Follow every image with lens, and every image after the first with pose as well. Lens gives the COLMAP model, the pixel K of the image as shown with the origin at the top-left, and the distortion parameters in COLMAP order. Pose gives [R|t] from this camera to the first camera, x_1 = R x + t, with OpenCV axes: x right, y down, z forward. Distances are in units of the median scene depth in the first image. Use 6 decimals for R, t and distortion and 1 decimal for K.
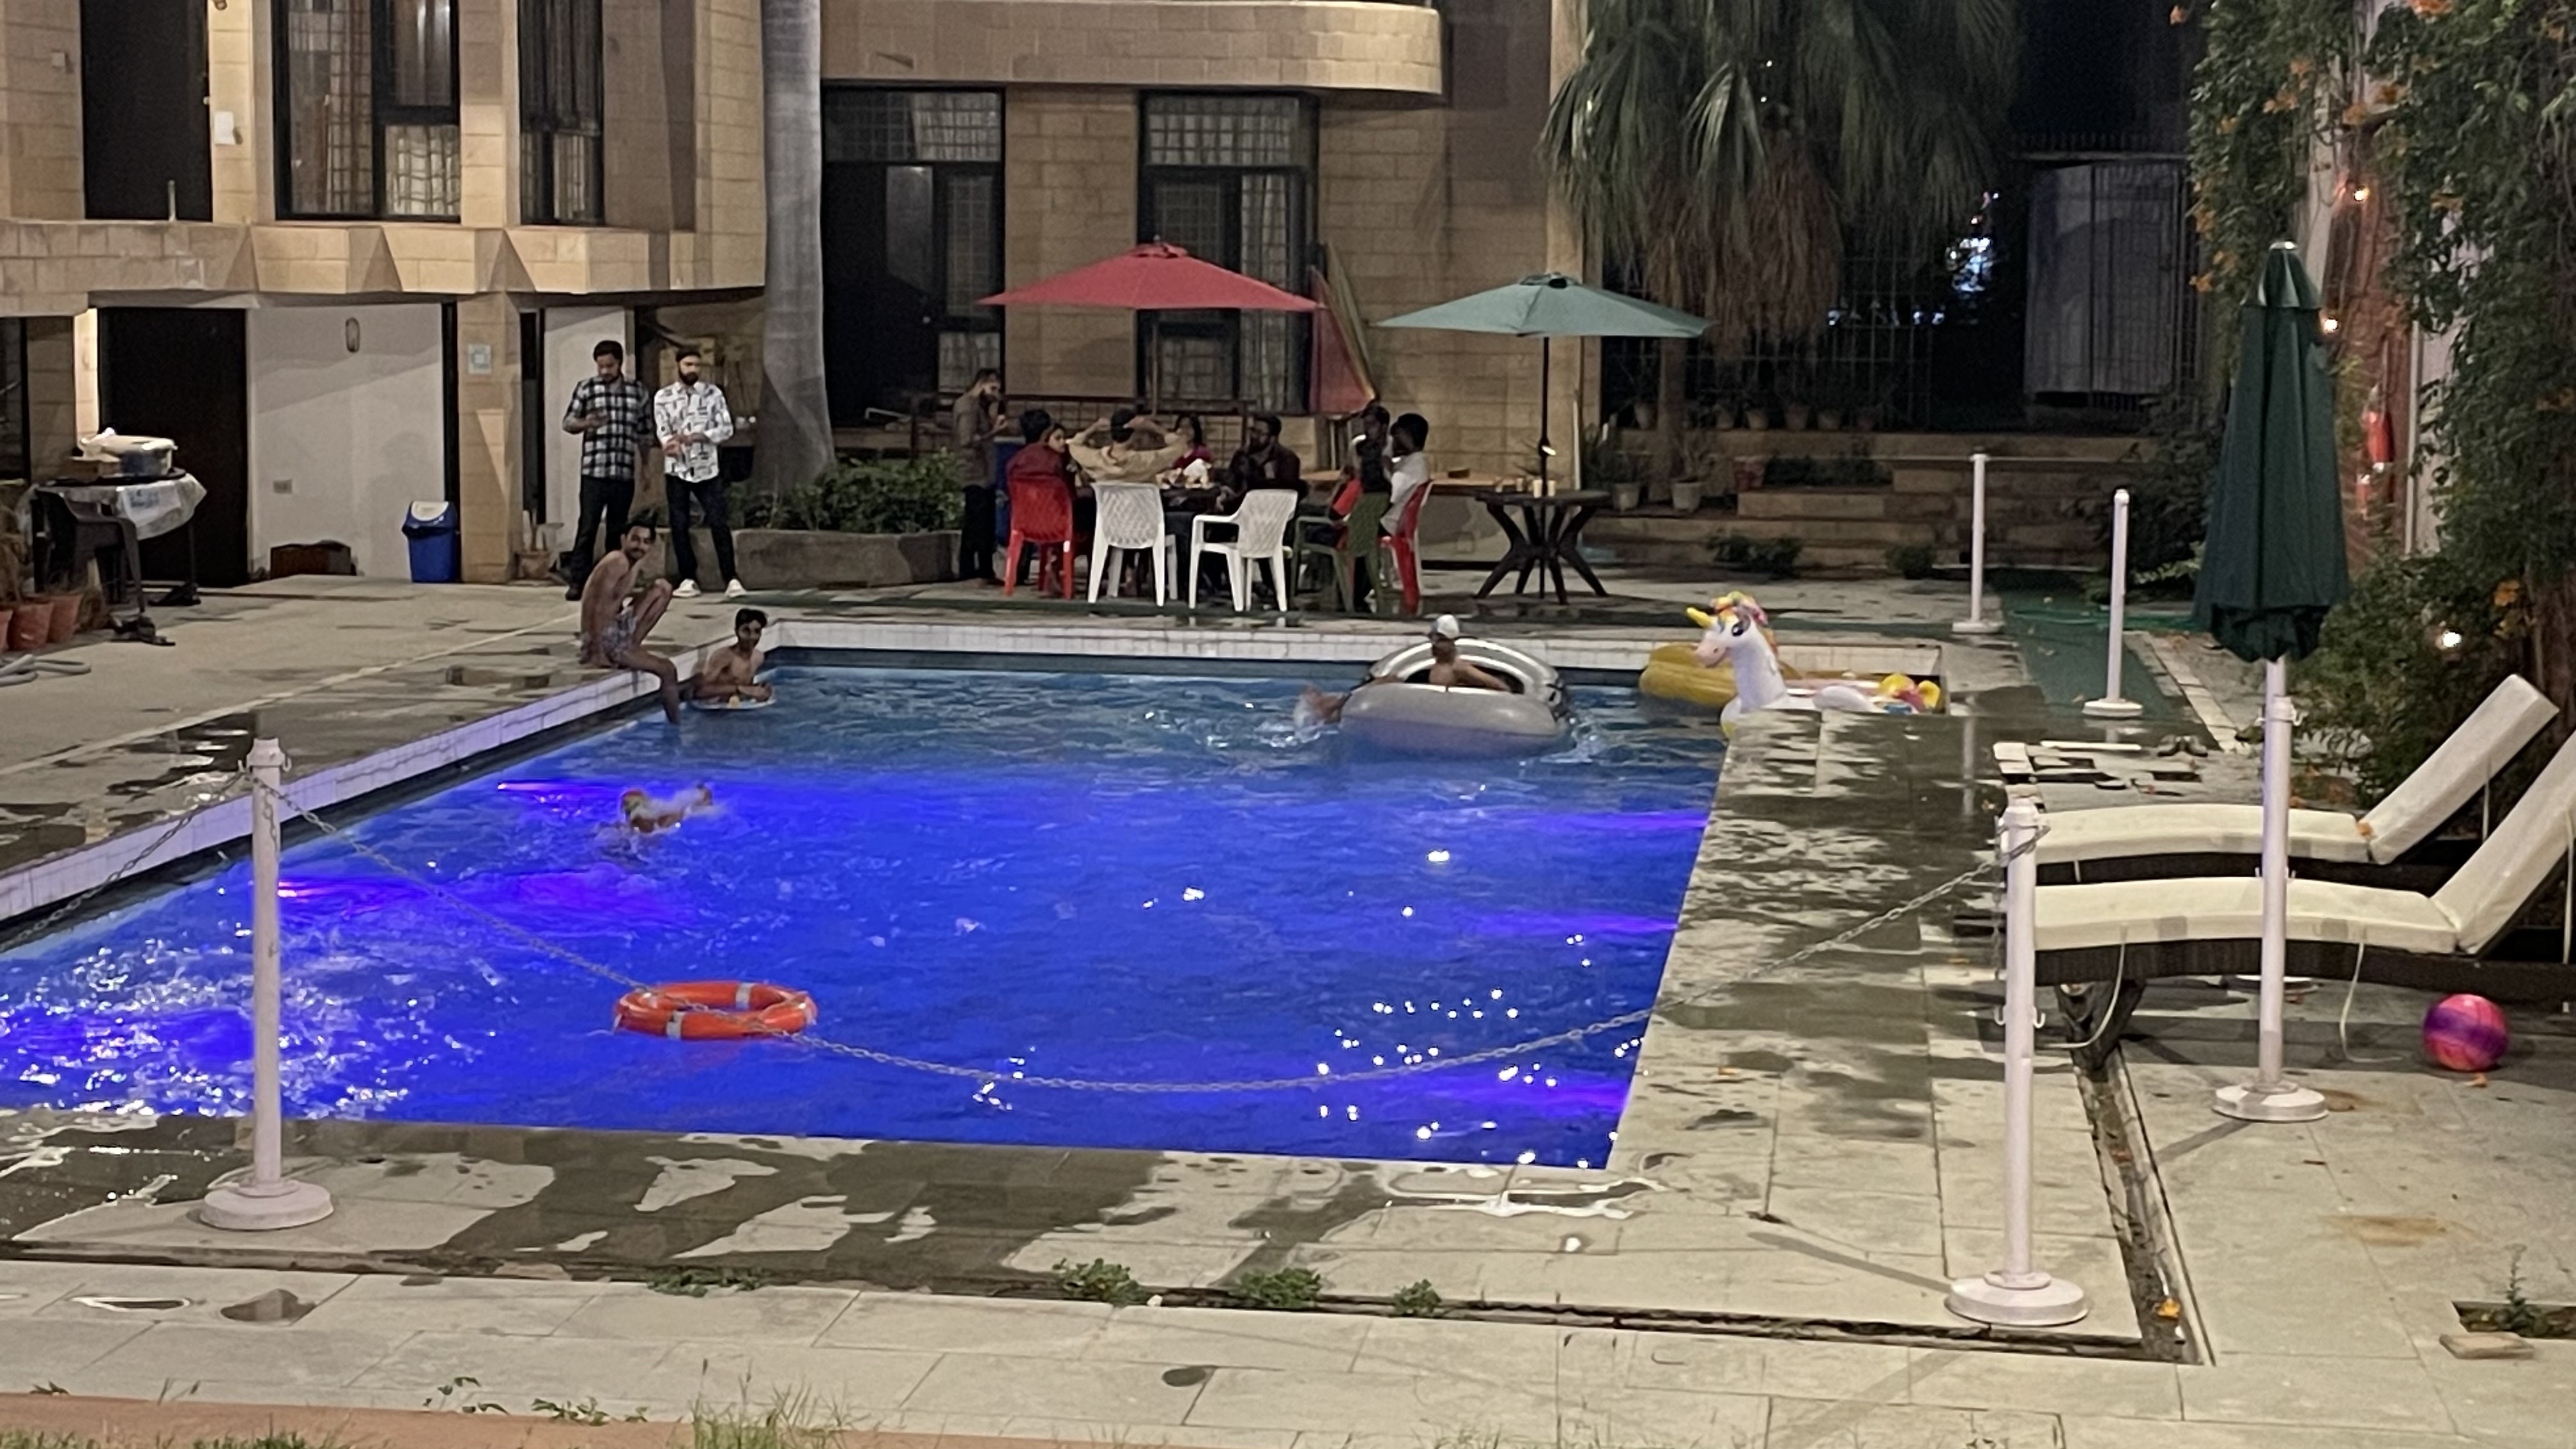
lens RADIAL K [[3990.3, 0, 1290.9], [0, 3990.3, 670.2], [0, 0, 1]] dist [0.108262, 0.000000]
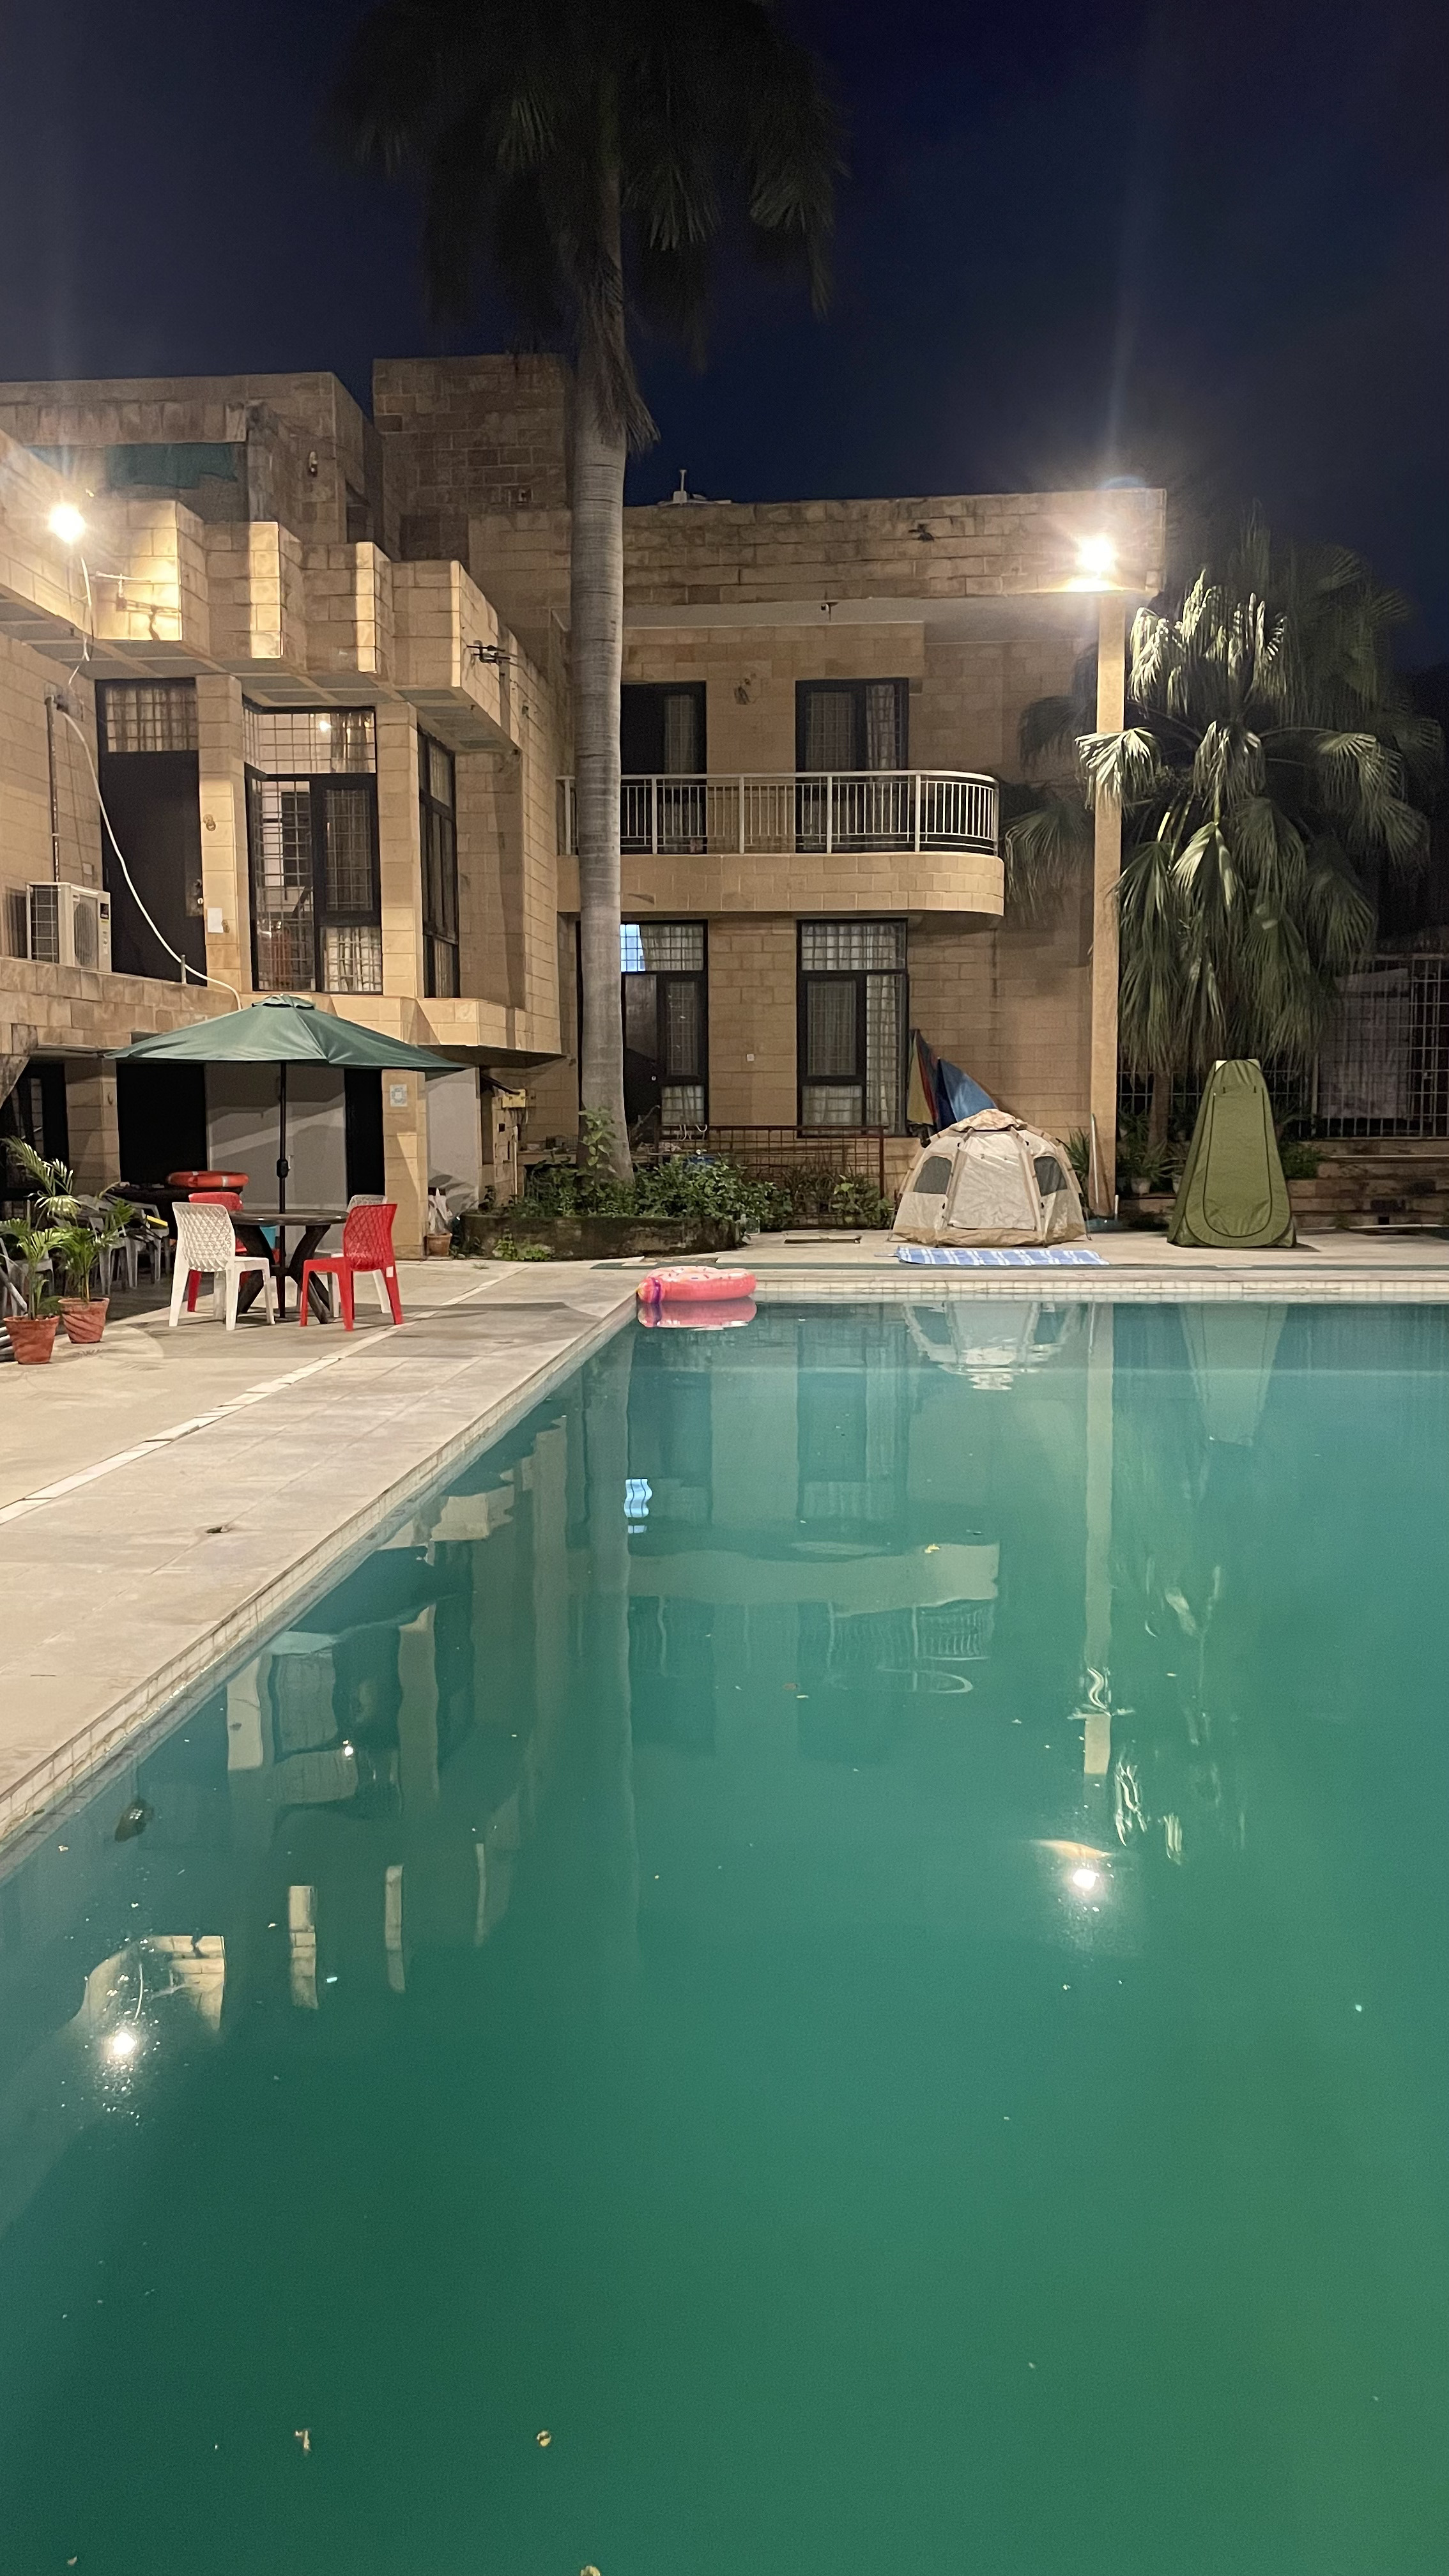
lens RADIAL K [[1938.5, 0, 724.0], [0, 1938.5, 1279.6], [0, 0, 1]] dist [0.094911, -0.122345]
pose [[0.997715, -0.023825, 0.063220, -0.124285], [0.024503, 0.999650, -0.009979, -0.005160], [-0.062960, 0.011505, 0.997950, 0.306844]]
